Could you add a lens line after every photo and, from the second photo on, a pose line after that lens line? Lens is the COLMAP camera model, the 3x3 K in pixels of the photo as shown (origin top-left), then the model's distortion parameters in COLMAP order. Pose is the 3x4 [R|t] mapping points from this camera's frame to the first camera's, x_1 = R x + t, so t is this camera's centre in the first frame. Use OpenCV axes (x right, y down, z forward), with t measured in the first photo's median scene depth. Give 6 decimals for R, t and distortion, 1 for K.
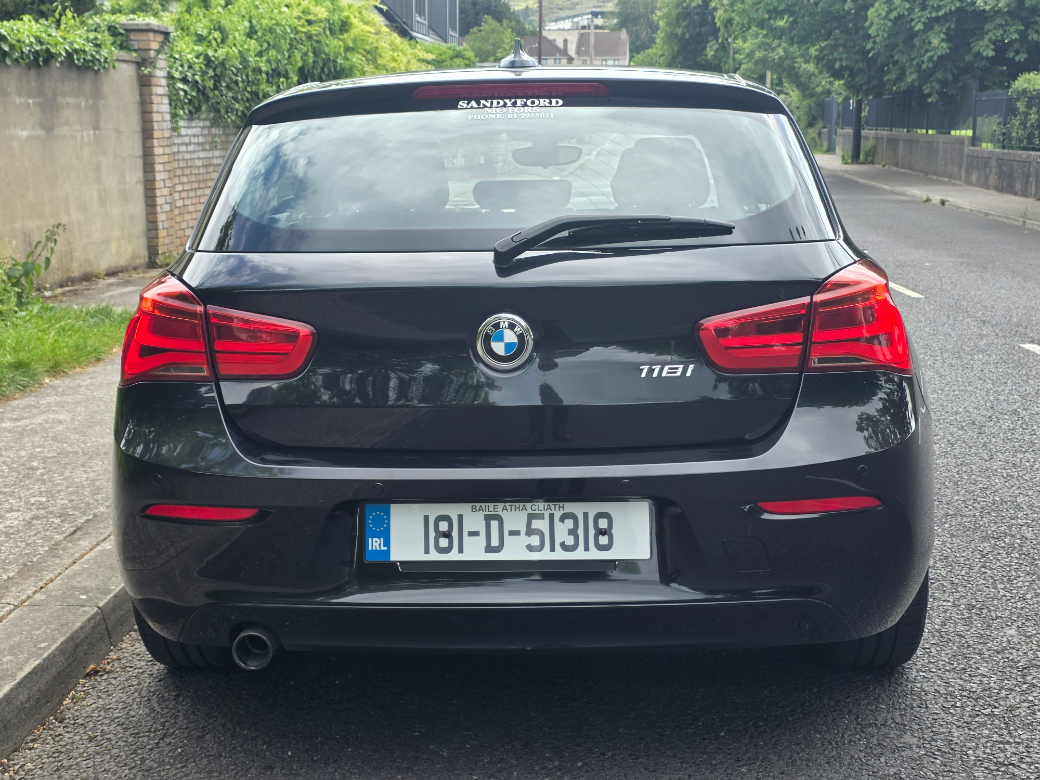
lens RADIAL K [[1389.2, 0, 514.5], [0, 1389.2, 385.0], [0, 0, 1]] dist [0.070138, 0.000000]
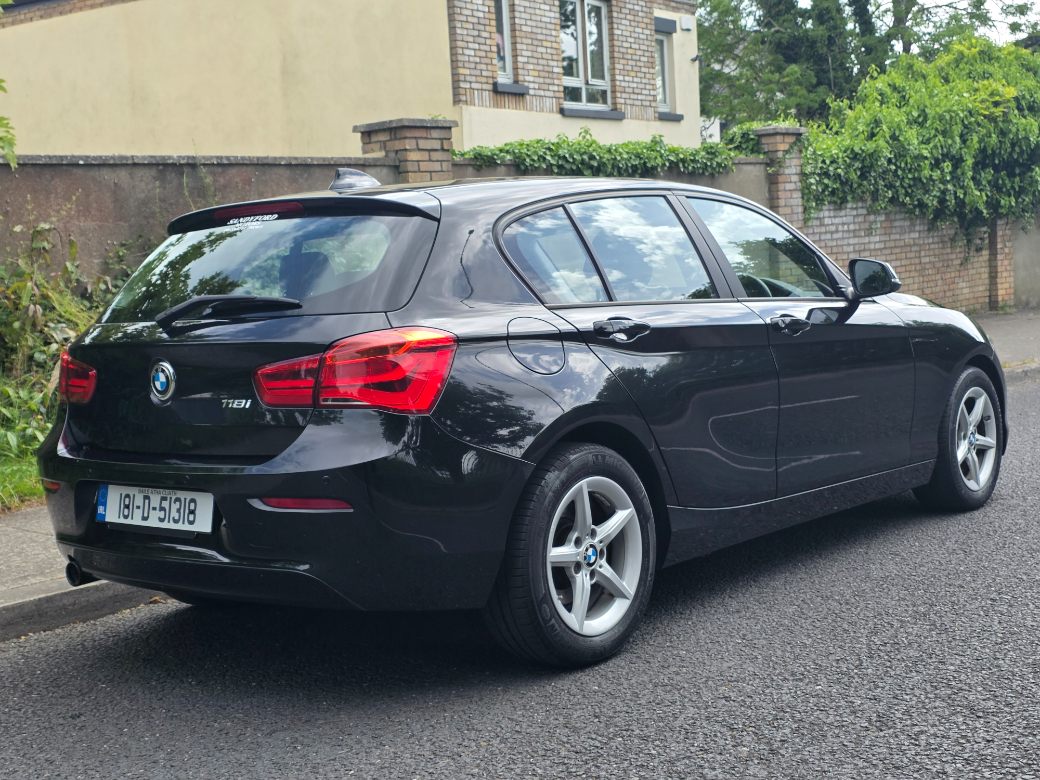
lens RADIAL K [[1389.2, 0, 546.0], [0, 1389.2, 420.3], [0, 0, 1]] dist [0.070138, 0.000000]
pose [[0.804527, 0.034864, -0.592892, 0.252218], [-0.055082, 0.998353, -0.016038, 0.002543], [0.591356, 0.045560, 0.805123, 0.006889]]
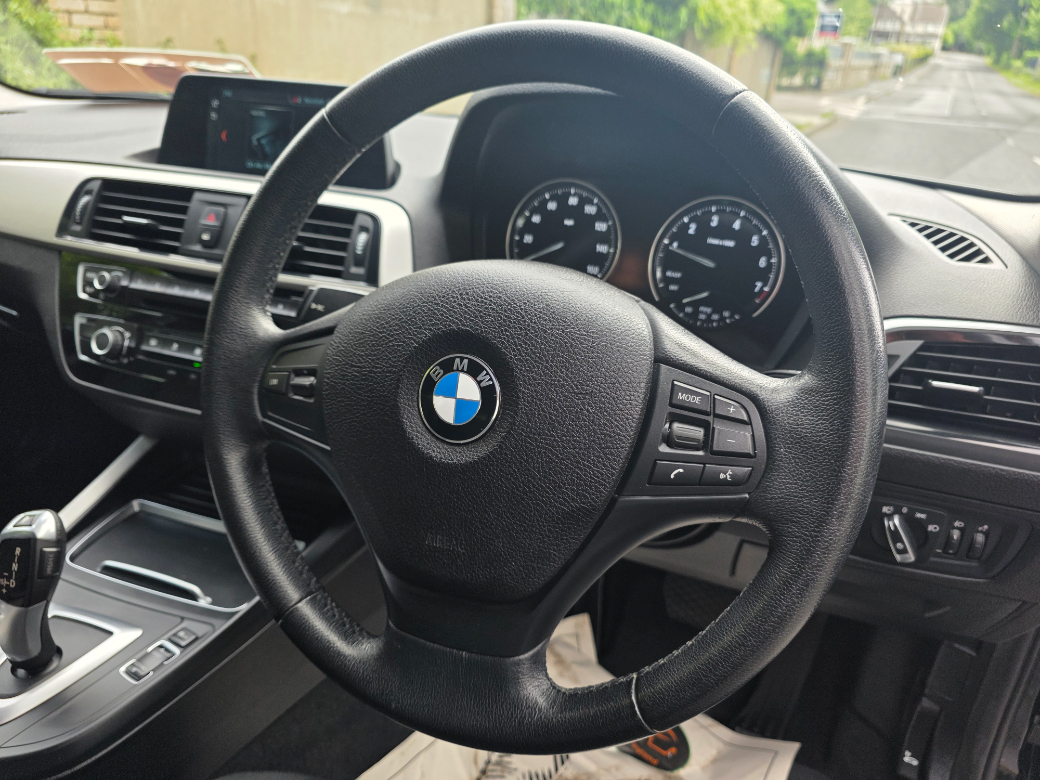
lens RADIAL K [[711.5, 0, 526.0], [0, 711.5, 392.0], [0, 0, 1]] dist [0.012955, -0.004844]
pose [[0.919556, 0.222937, -0.323598, 0.043580], [-0.134058, 0.952064, 0.274960, -0.047773], [0.369385, -0.209460, 0.905363, 0.363590]]
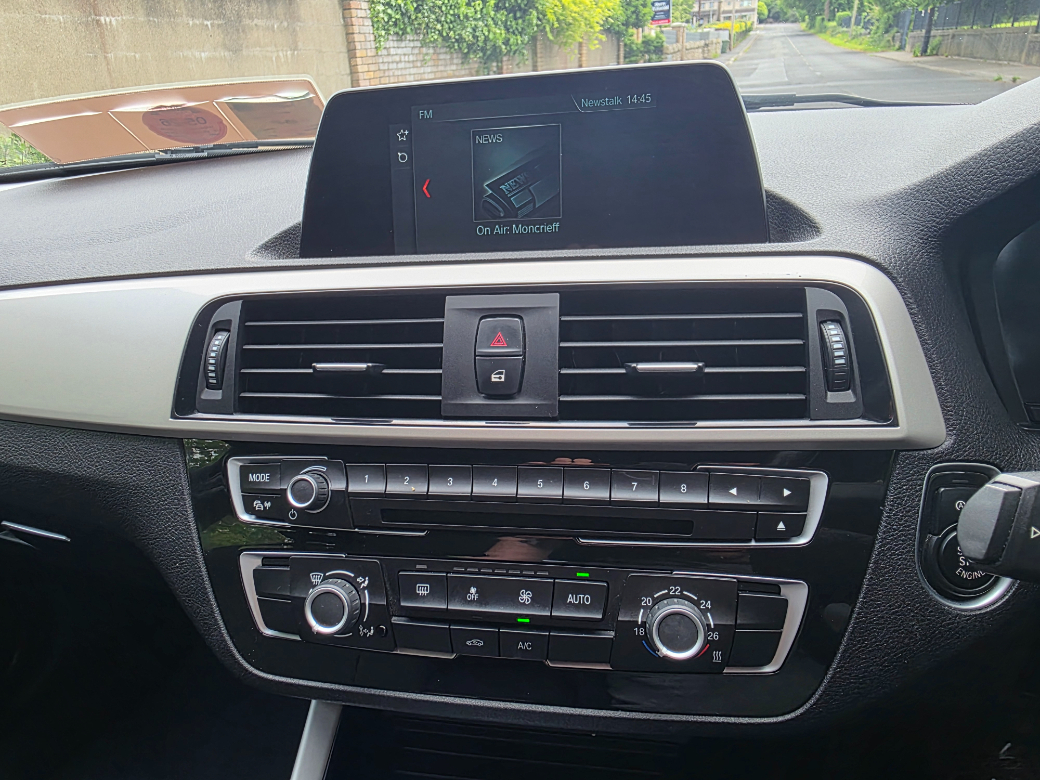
lens RADIAL K [[711.5, 0, 479.5], [0, 711.5, 395.5], [0, 0, 1]] dist [0.012955, -0.004844]
pose [[0.966974, 0.049465, -0.250030, 0.012455], [0.015740, 0.967524, 0.252288, -0.047382], [0.254390, -0.247891, 0.934792, 0.377052]]
